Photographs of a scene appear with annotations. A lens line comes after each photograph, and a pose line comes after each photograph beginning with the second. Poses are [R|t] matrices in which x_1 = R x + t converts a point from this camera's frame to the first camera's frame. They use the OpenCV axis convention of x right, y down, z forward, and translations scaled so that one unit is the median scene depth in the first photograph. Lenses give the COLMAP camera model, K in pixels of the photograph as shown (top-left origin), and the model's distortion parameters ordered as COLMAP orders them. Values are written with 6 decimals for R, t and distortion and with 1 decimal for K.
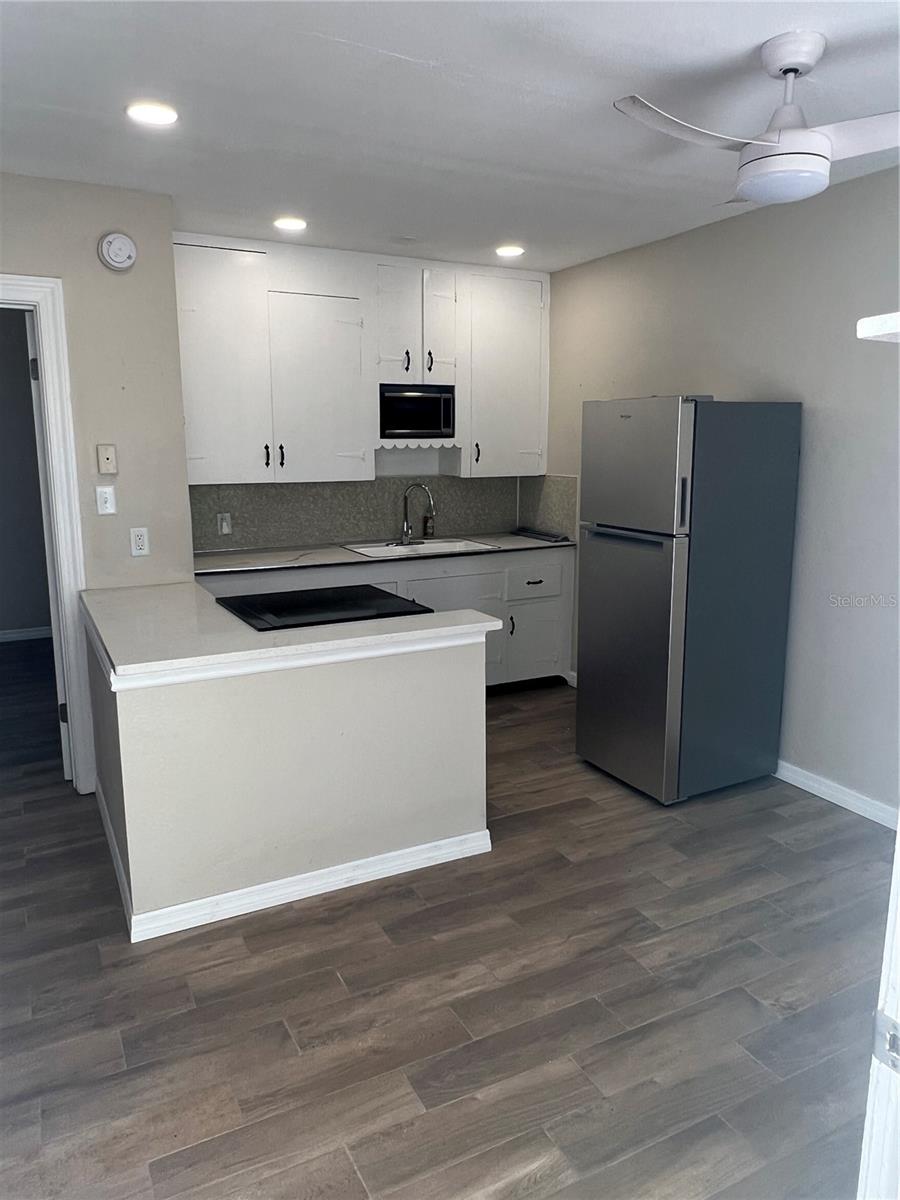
lens RADIAL K [[832.1, 0, 450.0], [0, 832.1, 600.0], [0, 0, 1]] dist [-0.007710, -0.001116]
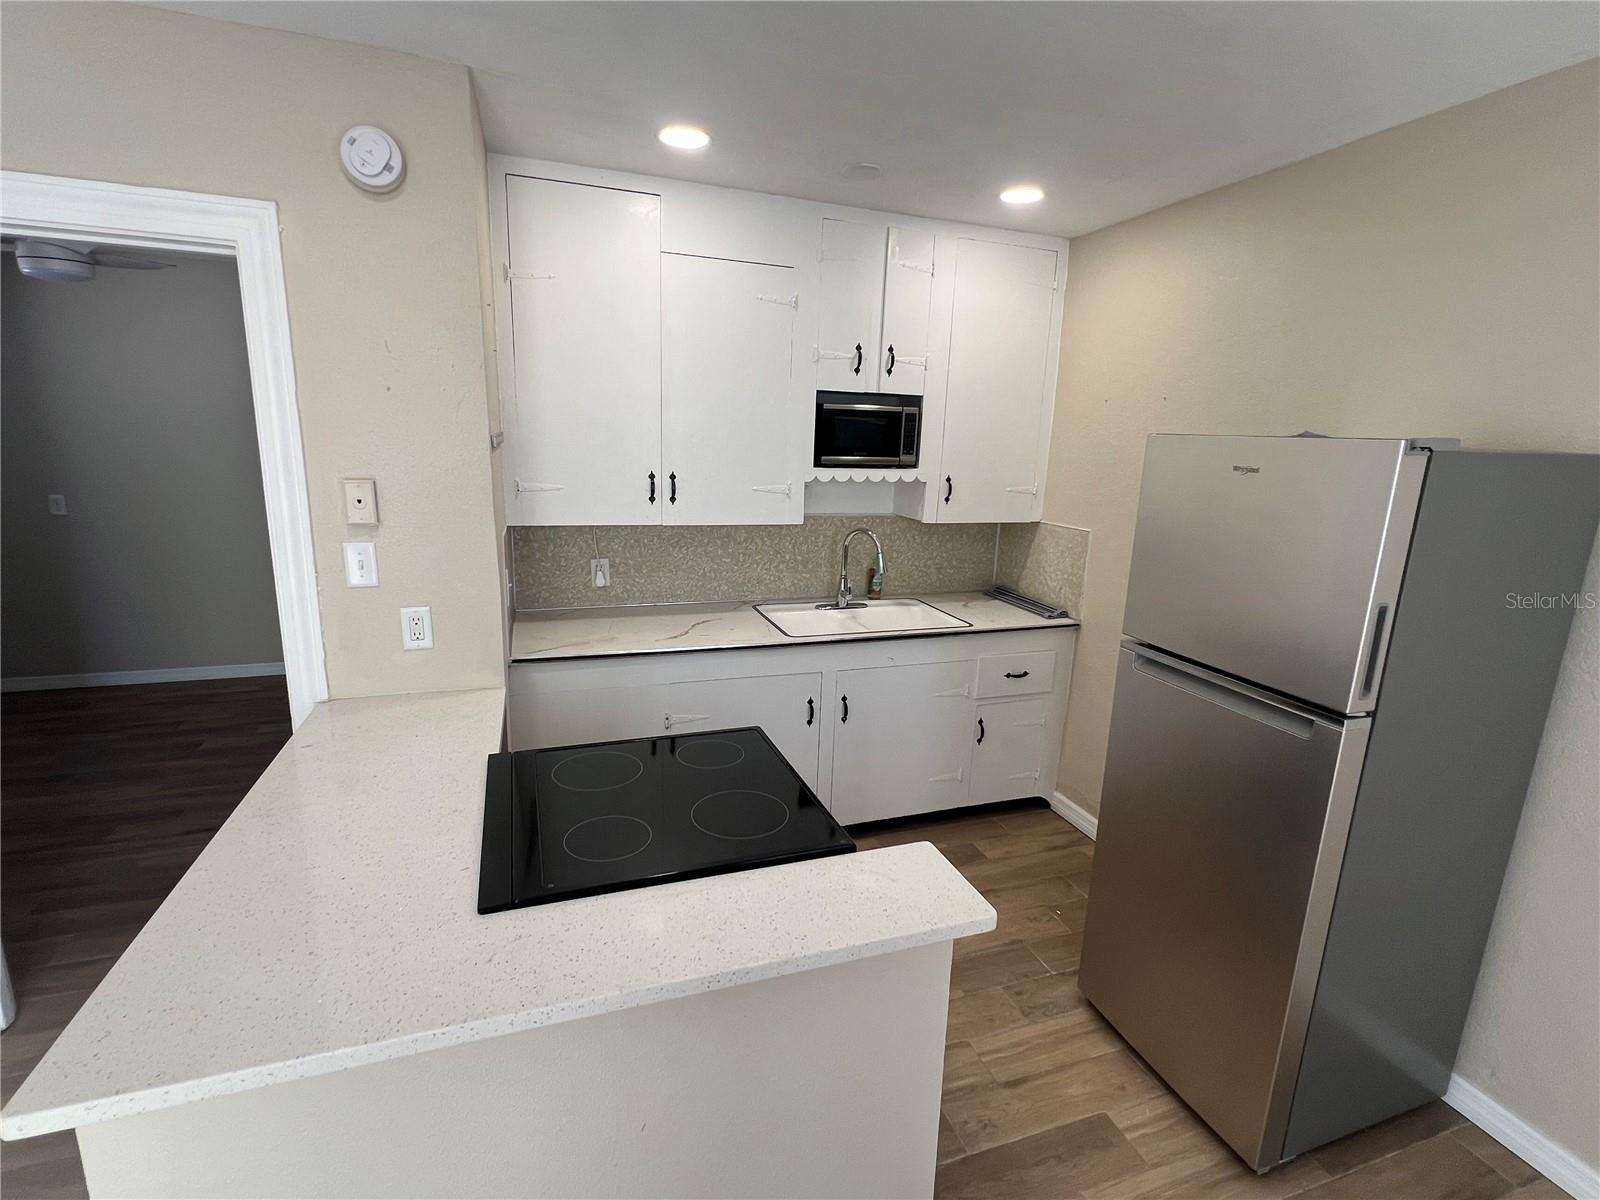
lens RADIAL K [[753.6, 0, 798.6], [0, 753.6, 604.7], [0, 0, 1]] dist [0.001408, -0.000285]
pose [[0.988603, 0.066460, -0.135083, -0.000590], [-0.062691, 0.997521, 0.031970, -0.095769], [0.136873, -0.023138, 0.990318, 0.350354]]
